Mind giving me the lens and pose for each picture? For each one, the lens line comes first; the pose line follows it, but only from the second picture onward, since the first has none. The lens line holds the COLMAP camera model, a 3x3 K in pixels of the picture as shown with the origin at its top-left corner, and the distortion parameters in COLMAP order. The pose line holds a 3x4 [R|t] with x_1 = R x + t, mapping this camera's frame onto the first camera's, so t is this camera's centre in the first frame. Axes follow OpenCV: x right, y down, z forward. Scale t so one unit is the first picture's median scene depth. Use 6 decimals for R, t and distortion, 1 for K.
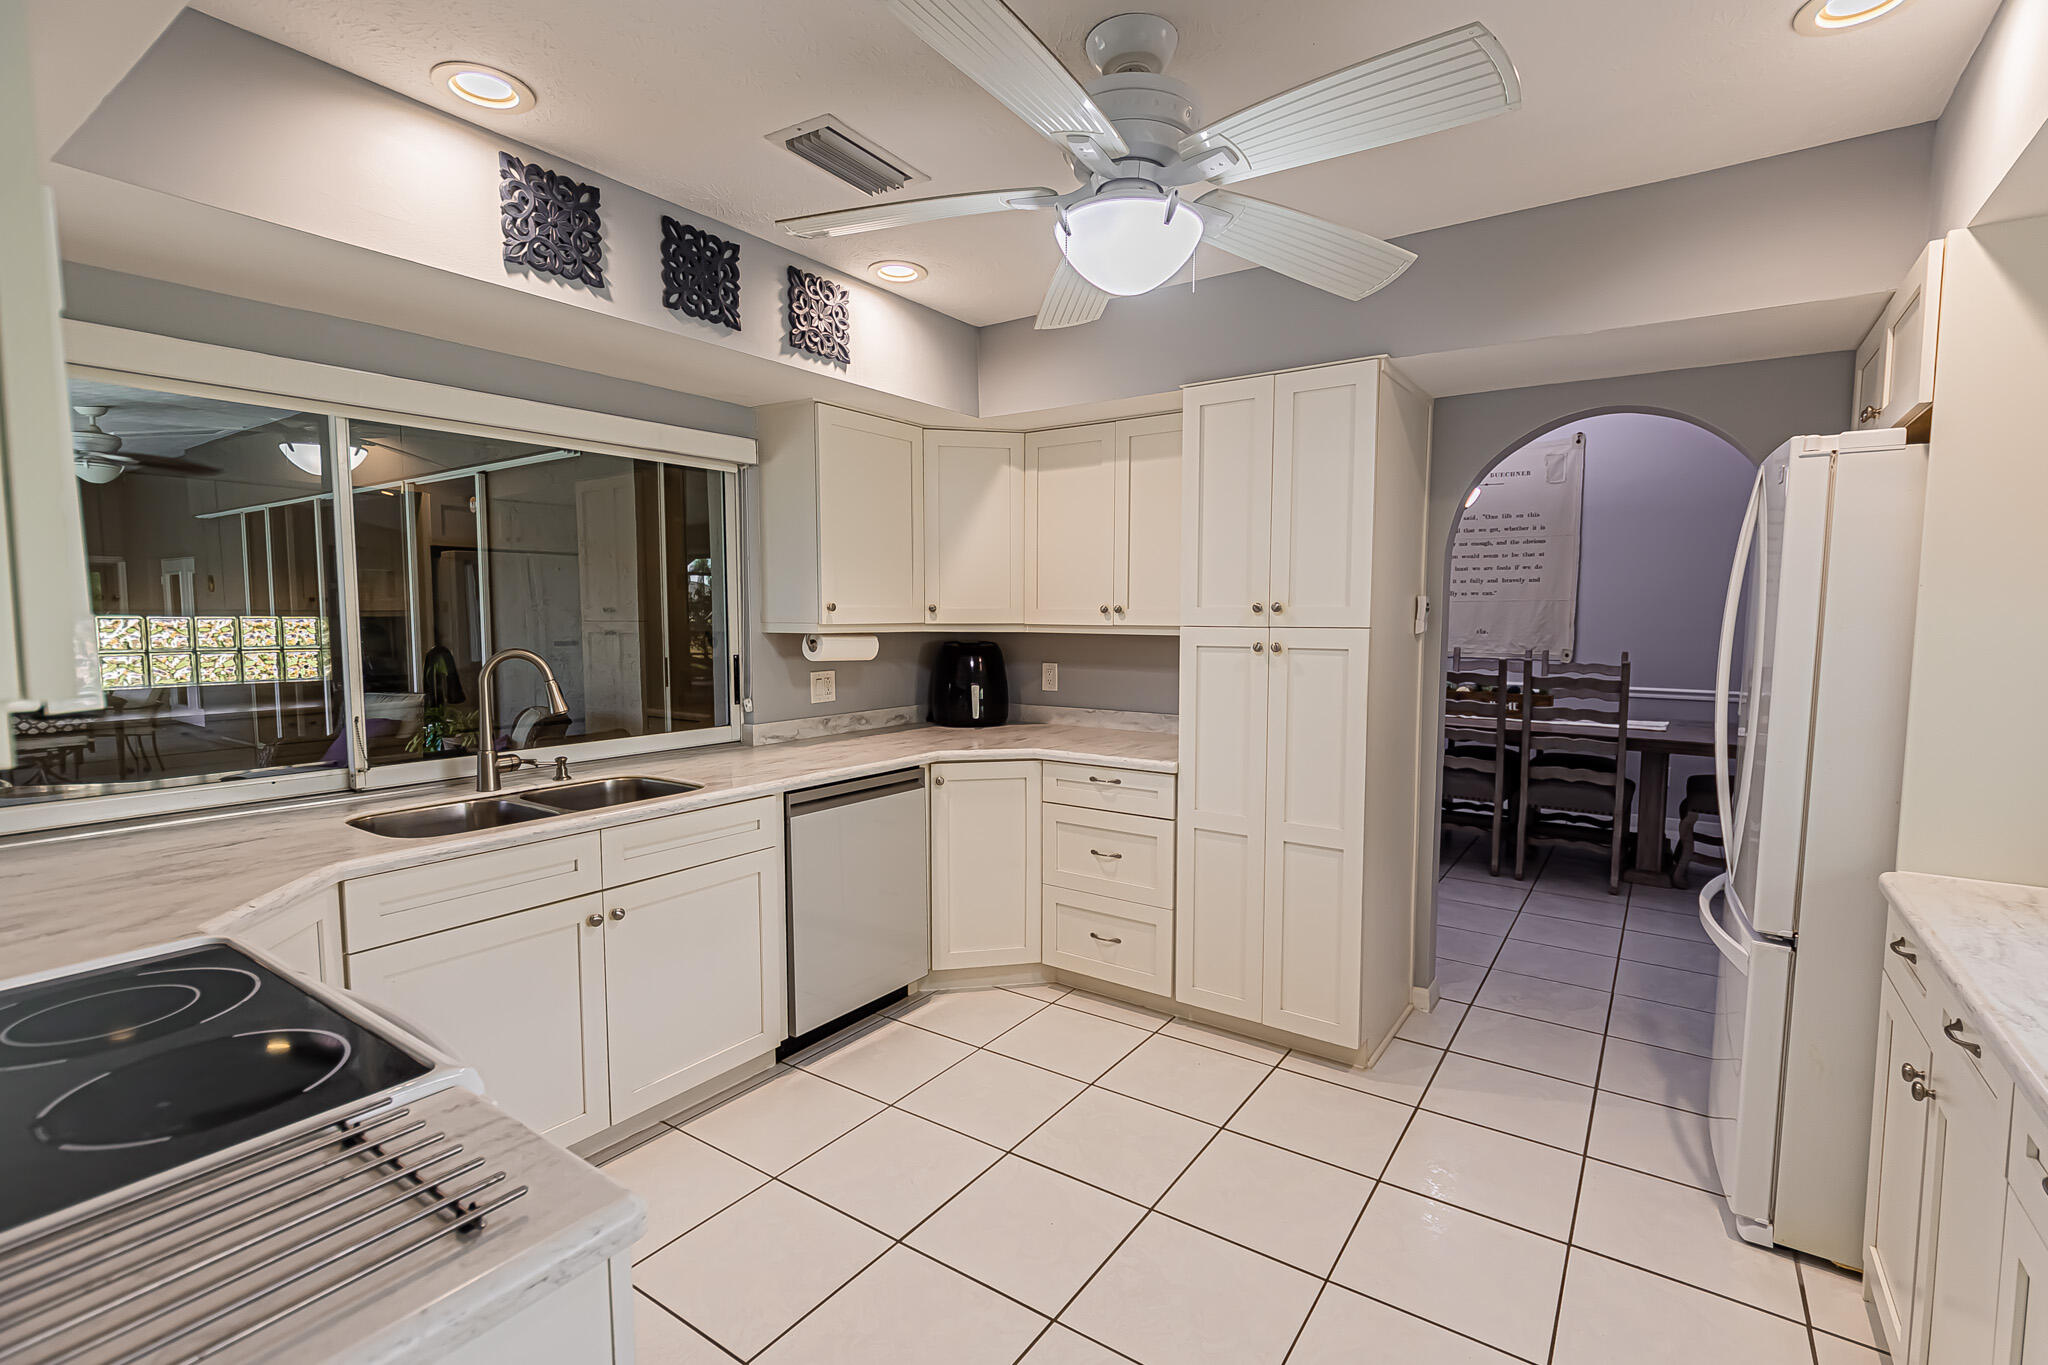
lens RADIAL K [[912.4, 0, 1021.1], [0, 912.4, 682.2], [0, 0, 1]] dist [-0.011883, -0.001684]
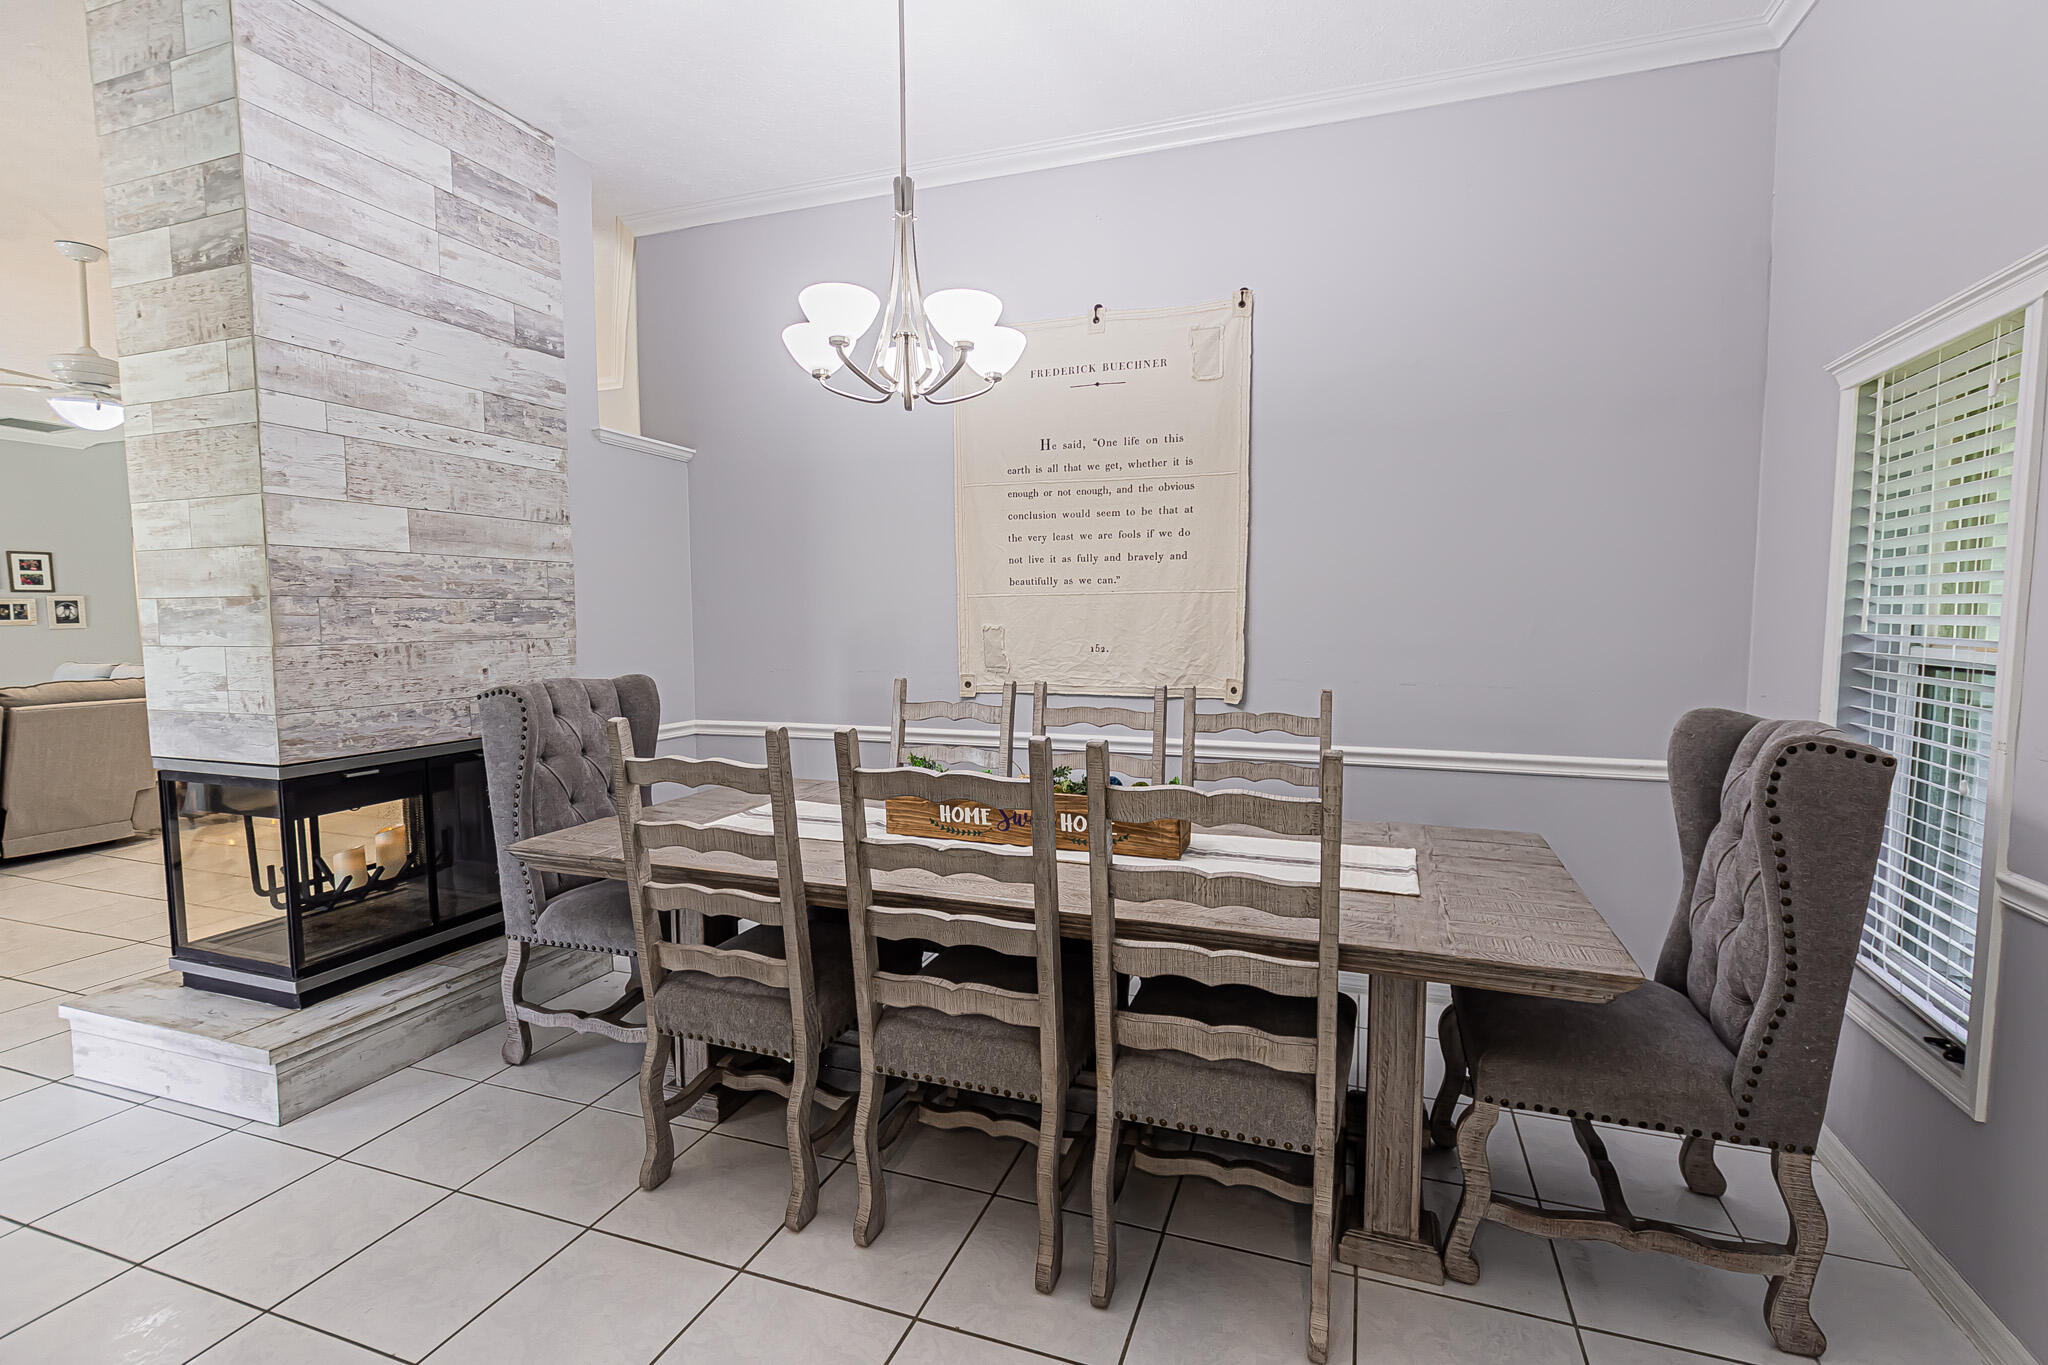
lens RADIAL K [[912.4, 0, 1025.6], [0, 912.4, 690.7], [0, 0, 1]] dist [-0.011883, -0.001684]
pose [[0.963443, -0.028651, 0.266379, 0.394916], [0.029347, 0.999568, 0.001369, -0.040748], [-0.266303, 0.006498, 0.963867, 0.594927]]
